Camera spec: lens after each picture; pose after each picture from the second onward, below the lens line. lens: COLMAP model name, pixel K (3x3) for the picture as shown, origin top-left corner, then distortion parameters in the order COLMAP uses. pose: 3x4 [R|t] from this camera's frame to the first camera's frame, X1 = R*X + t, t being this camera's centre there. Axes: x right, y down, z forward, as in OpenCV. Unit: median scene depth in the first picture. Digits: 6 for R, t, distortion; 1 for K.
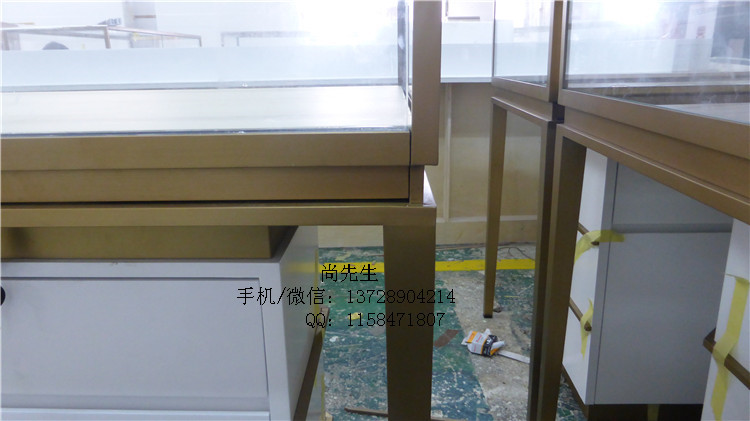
lens RADIAL K [[548.7, 0, 375.0], [0, 548.7, 210.5], [0, 0, 1]] dist [-0.013425, 0.001796]
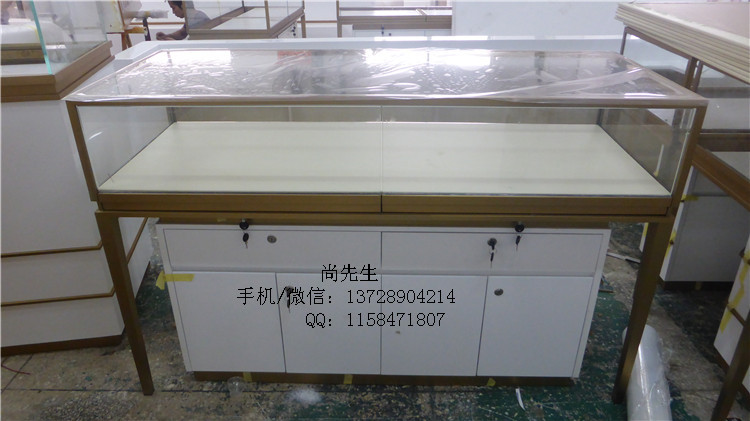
lens RADIAL K [[548.7, 0, 375.0], [0, 548.7, 210.5], [0, 0, 1]] dist [-0.013425, 0.001796]
pose [[0.999962, 0.008564, -0.001373, -0.494422], [-0.008148, 0.981785, 0.189821, -0.191556], [0.002973, -0.189802, 0.981818, -0.658228]]
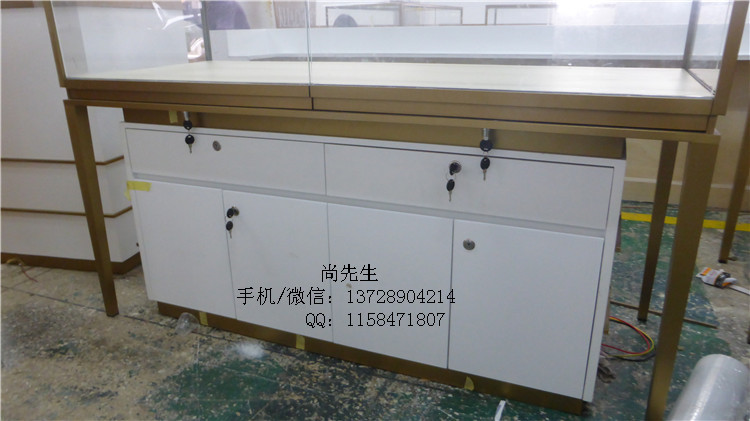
lens RADIAL K [[548.7, 0, 375.0], [0, 548.7, 210.5], [0, 0, 1]] dist [-0.013425, 0.001796]
pose [[0.927719, 0.120392, -0.353332, -0.100139], [-0.097901, 0.991901, 0.080920, 0.069367], [0.360213, -0.040480, 0.931992, -0.418299]]
